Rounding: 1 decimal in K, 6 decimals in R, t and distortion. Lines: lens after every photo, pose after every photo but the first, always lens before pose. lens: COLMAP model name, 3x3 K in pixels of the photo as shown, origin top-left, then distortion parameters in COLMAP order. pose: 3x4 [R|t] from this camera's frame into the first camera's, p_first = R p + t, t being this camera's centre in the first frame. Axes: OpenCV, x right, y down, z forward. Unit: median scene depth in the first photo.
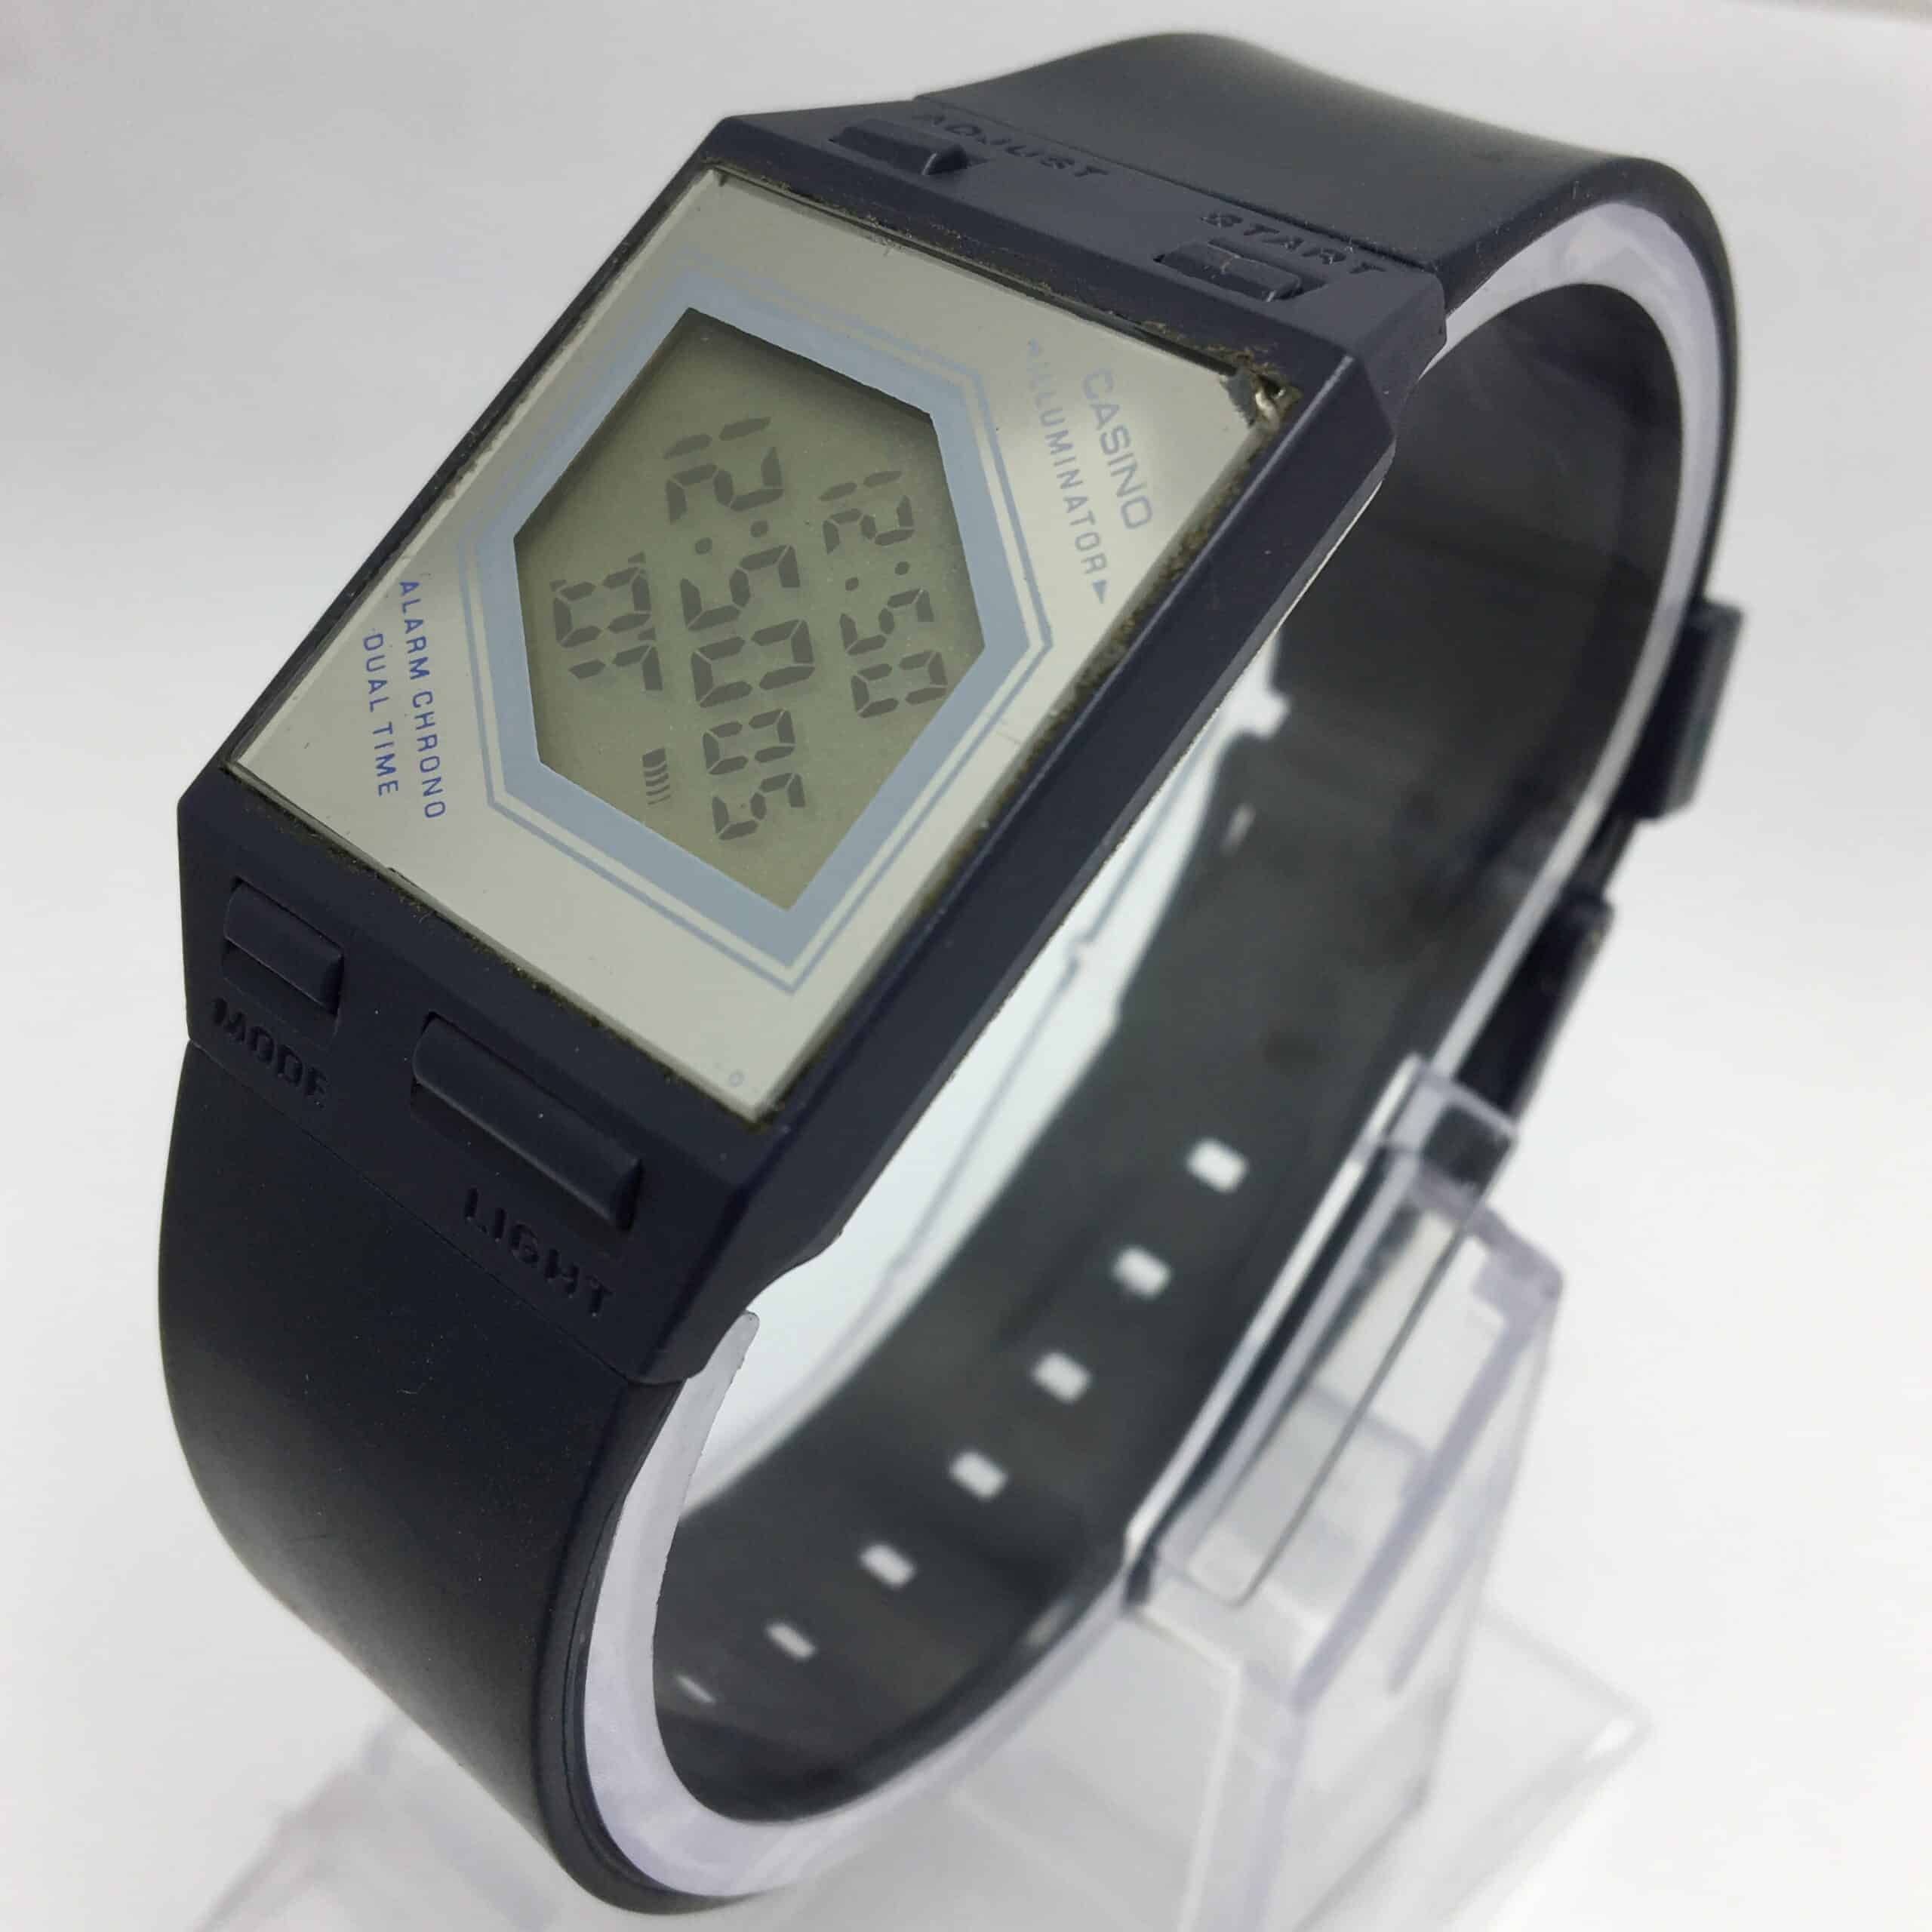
lens RADIAL K [[2640.3, 0, 896.4], [0, 2640.3, 968.0], [0, 0, 1]] dist [0.043827, 0.000000]
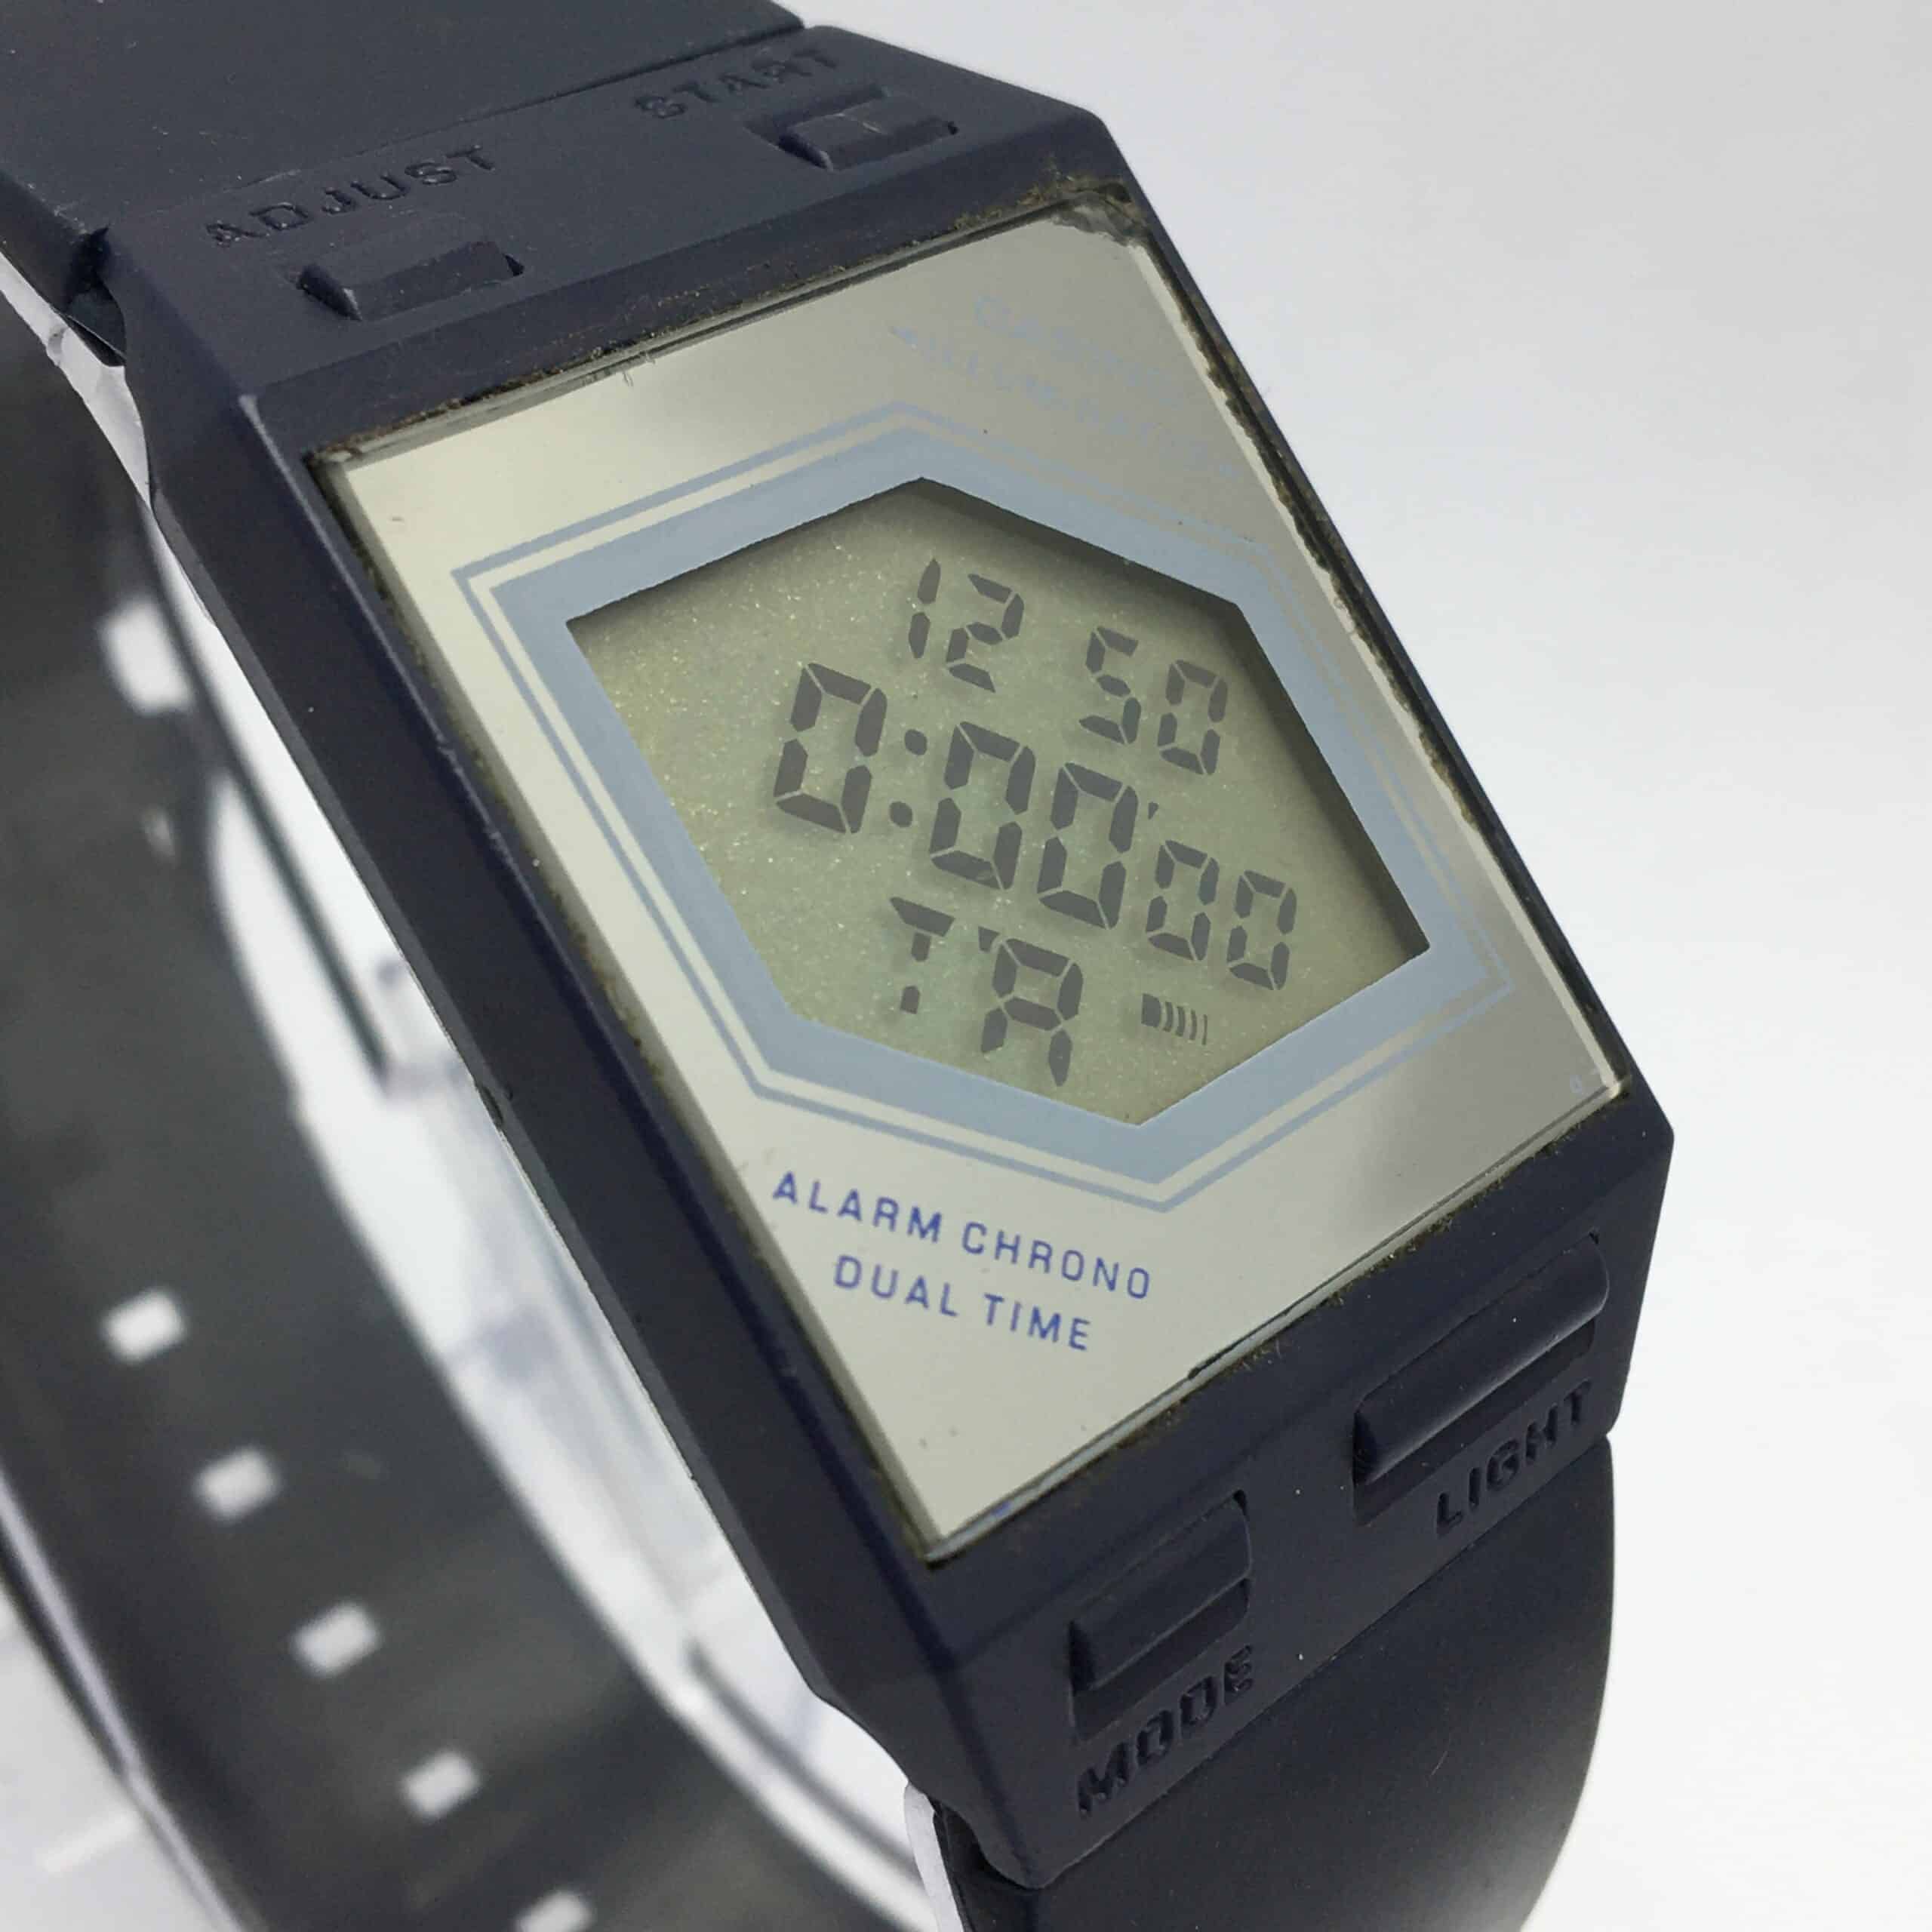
lens RADIAL K [[3591.9, 0, 985.0], [0, 3591.9, 970.0], [0, 0, 1]] dist [0.048629, 0.000000]
pose [[0.001106, -0.658930, 0.752203, -0.838526], [0.460559, 0.668014, 0.584503, -0.694494], [-0.887628, 0.345788, 0.304215, 0.703664]]
